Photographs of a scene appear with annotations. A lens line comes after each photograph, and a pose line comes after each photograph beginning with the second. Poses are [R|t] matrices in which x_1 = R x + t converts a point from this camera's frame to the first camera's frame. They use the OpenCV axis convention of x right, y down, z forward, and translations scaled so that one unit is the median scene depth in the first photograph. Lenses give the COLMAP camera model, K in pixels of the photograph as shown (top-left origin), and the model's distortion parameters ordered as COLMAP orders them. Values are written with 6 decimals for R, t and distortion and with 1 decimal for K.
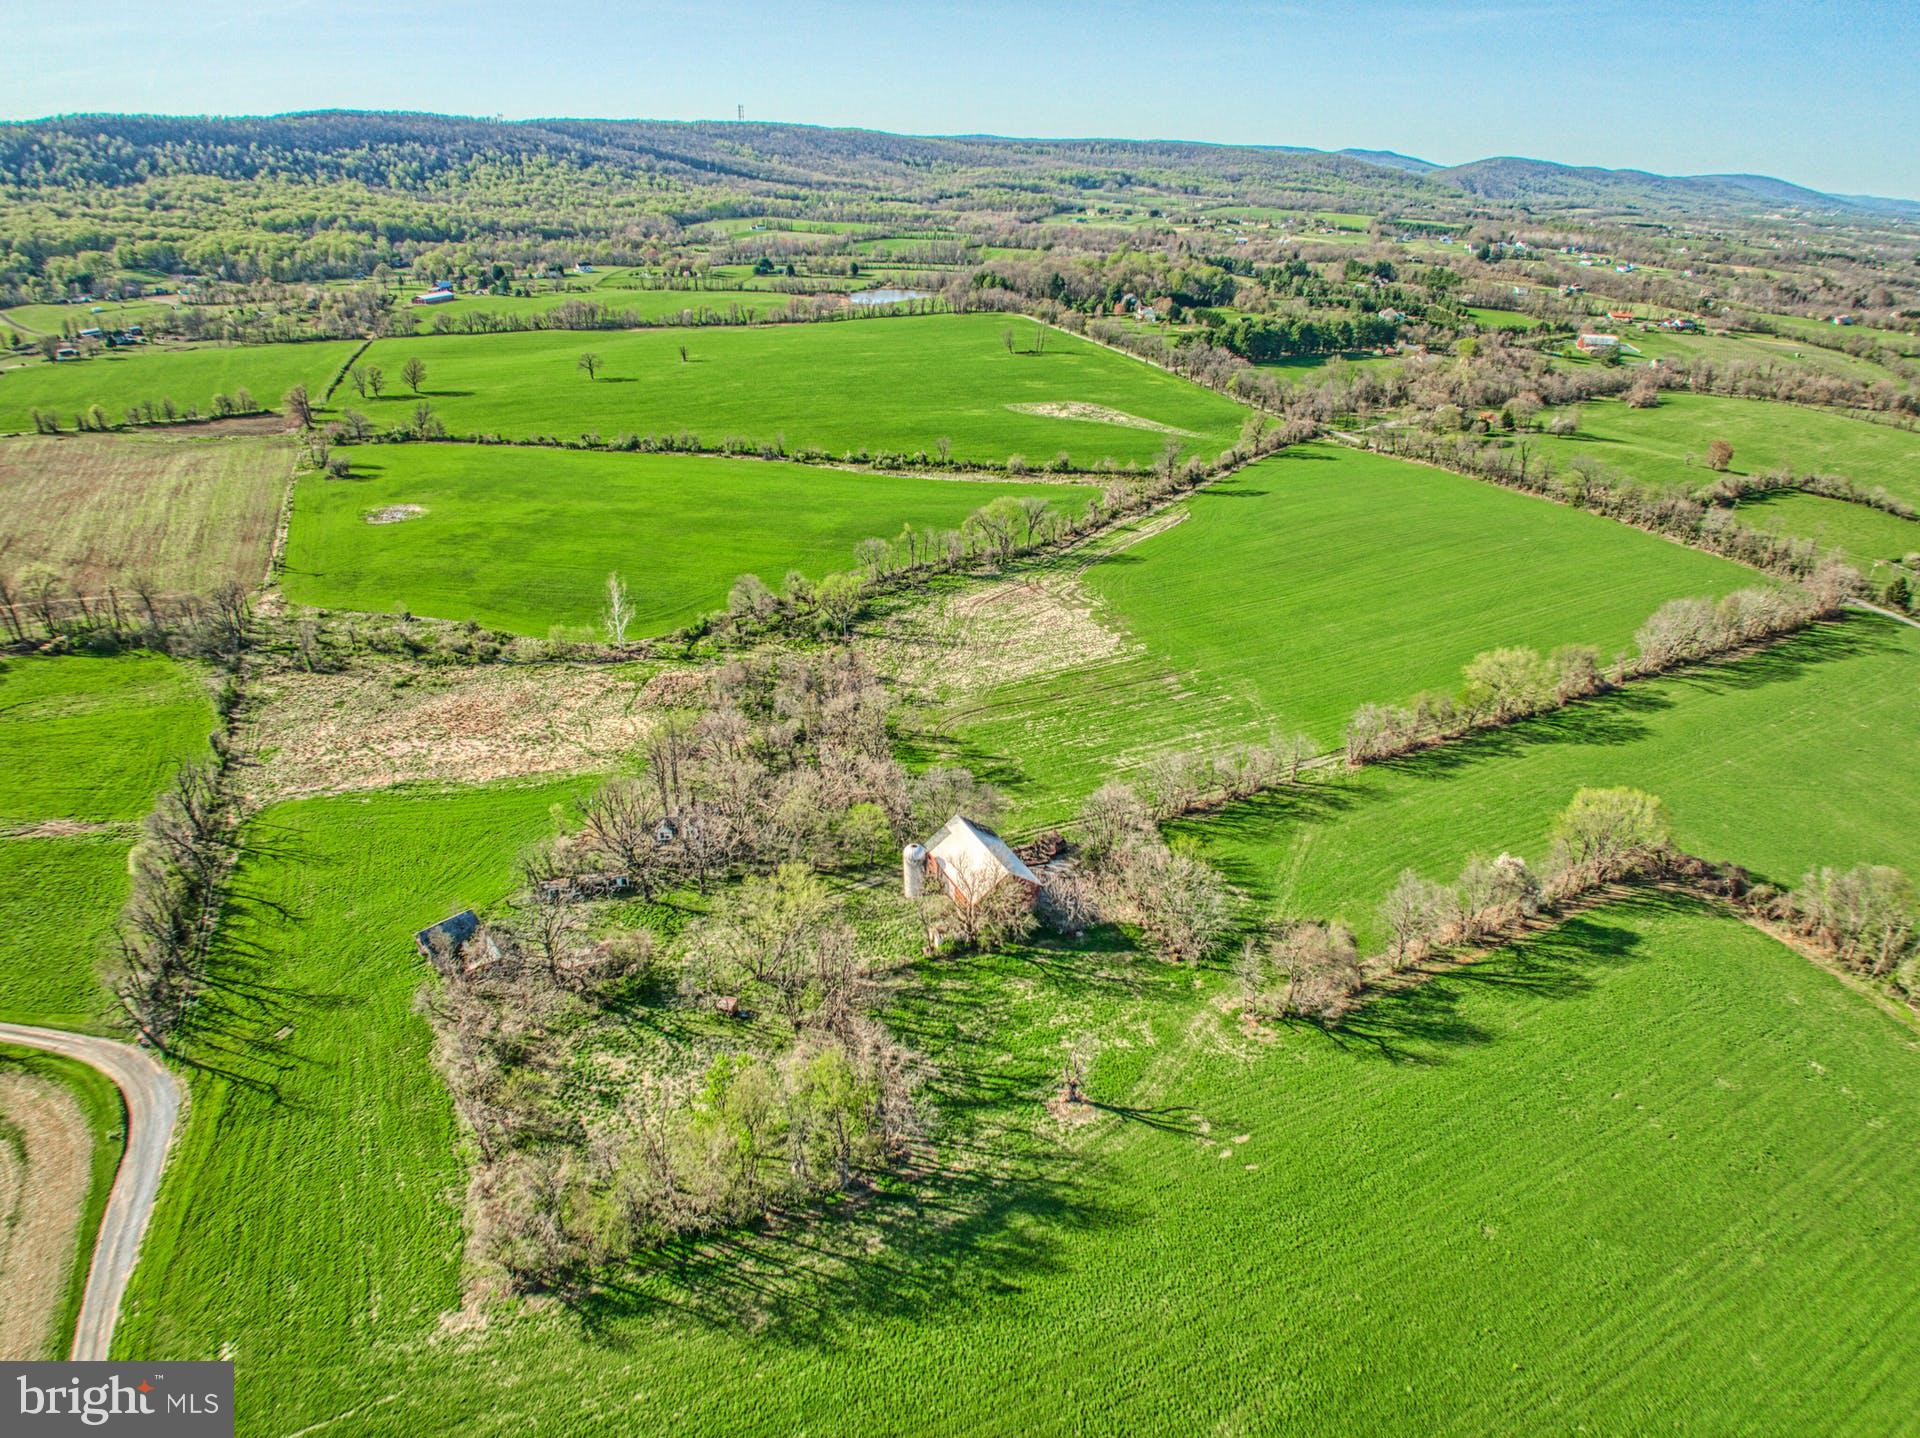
lens RADIAL K [[1122.2, 0, 960.0], [0, 1122.2, 719.0], [0, 0, 1]] dist [-0.118060, 0.018211]
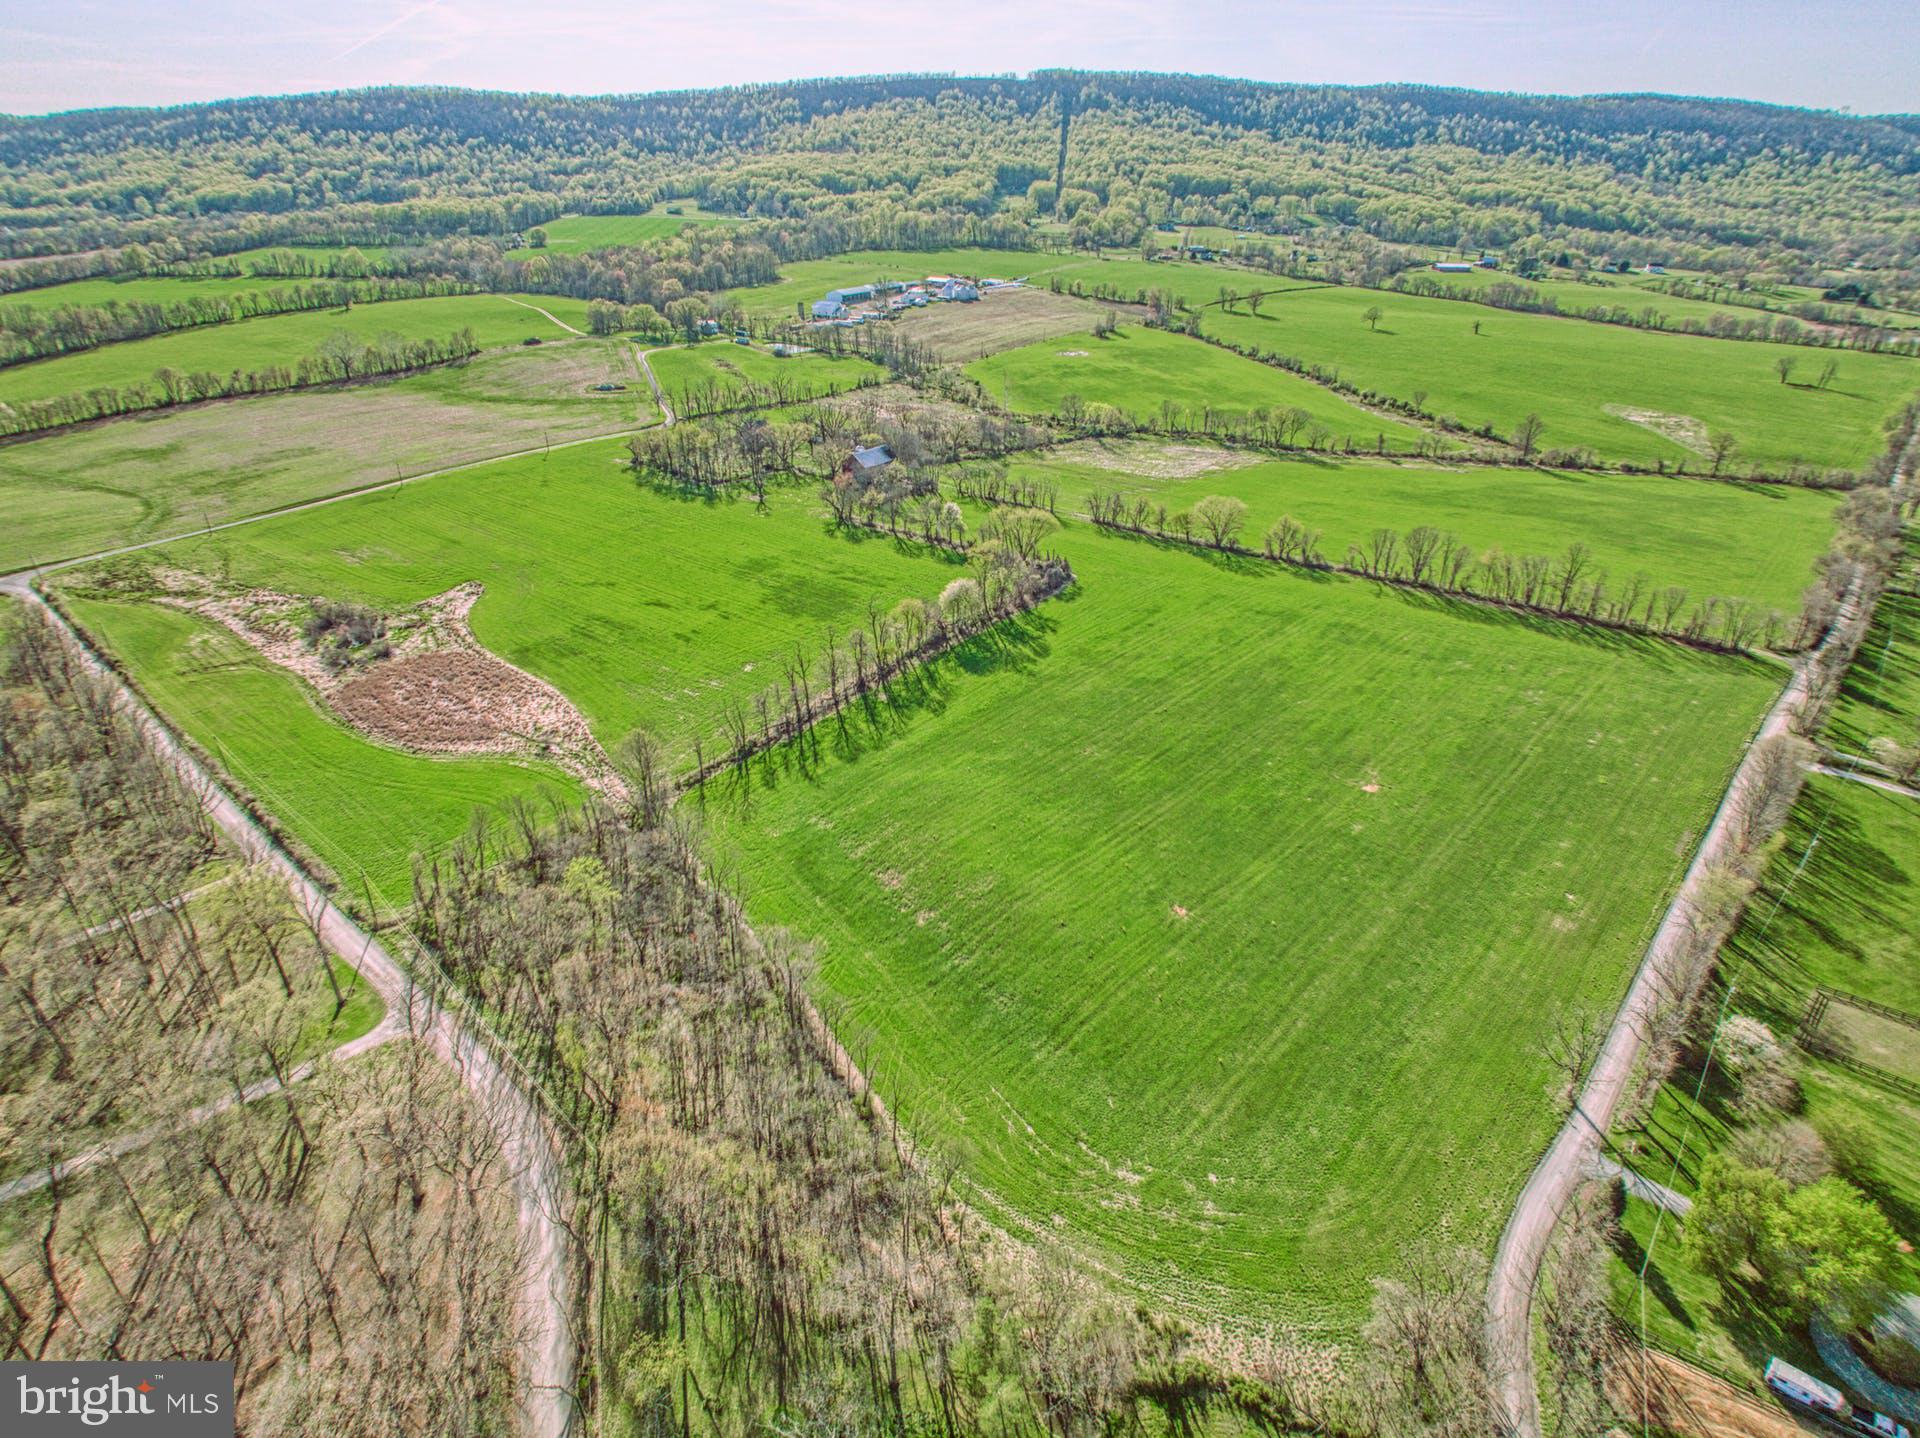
lens RADIAL K [[1103.3, 0, 963.7], [0, 1103.3, 728.5], [0, 0, 1]] dist [-0.052554, 0.011009]
pose [[0.463985, 0.416295, -0.781931, 0.207804], [-0.408922, 0.883676, 0.227816, 0.002393], [0.785812, 0.214046, 0.580244, -0.003589]]
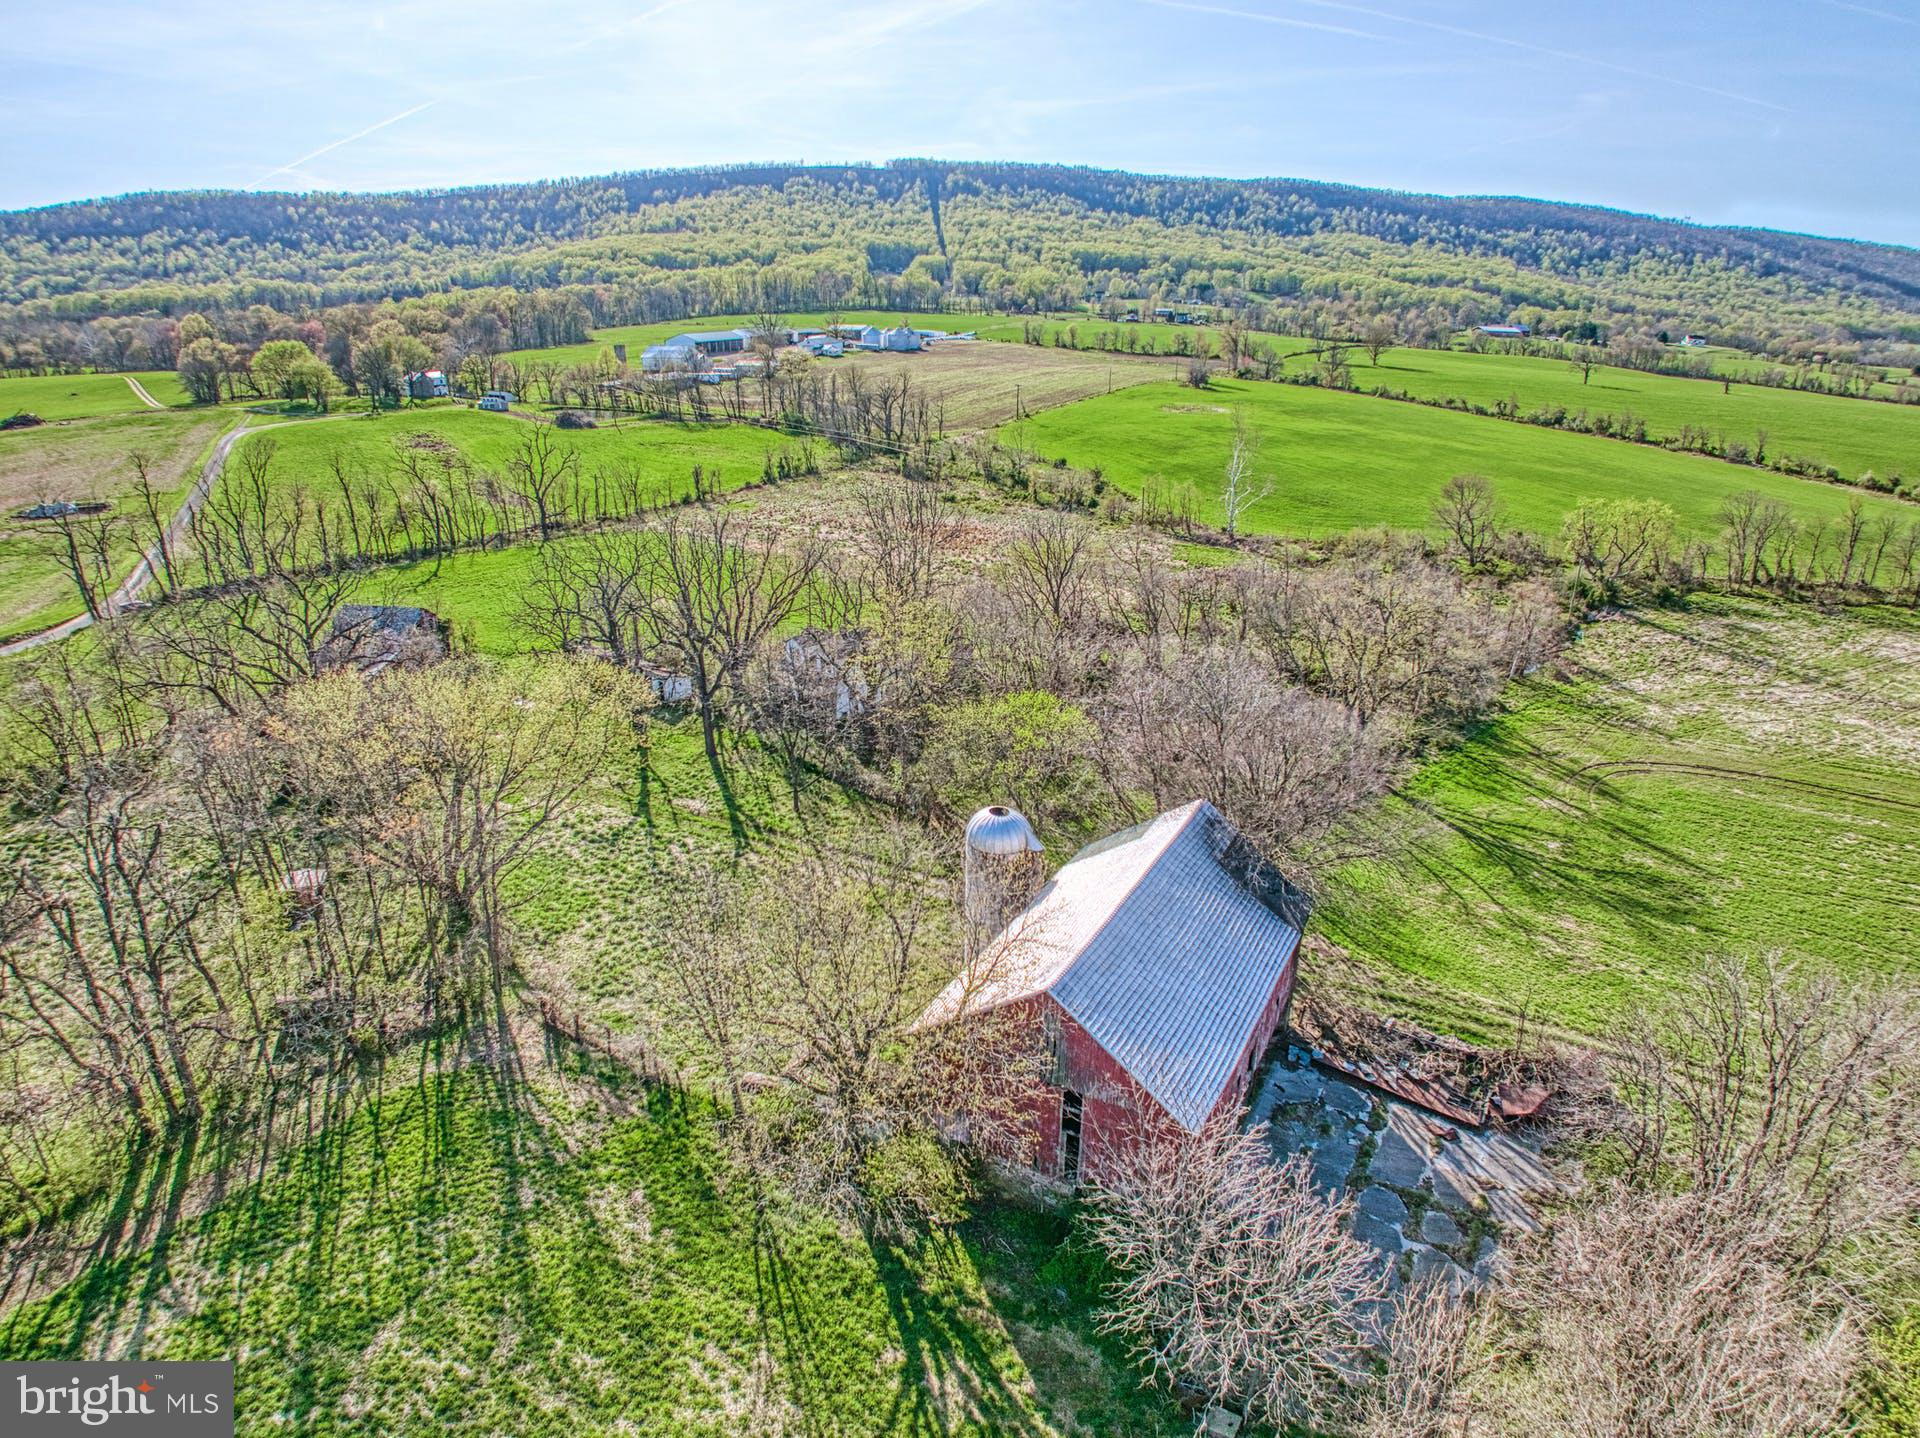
lens RADIAL K [[1125.8, 0, 968.4], [0, 1125.8, 724.8], [0, 0, 1]] dist [-0.118563, 0.018634]
pose [[0.588800, 0.301208, -0.750059, 0.018241], [-0.373017, 0.924503, 0.078440, 0.006813], [0.717058, 0.233600, 0.656703, 0.076800]]
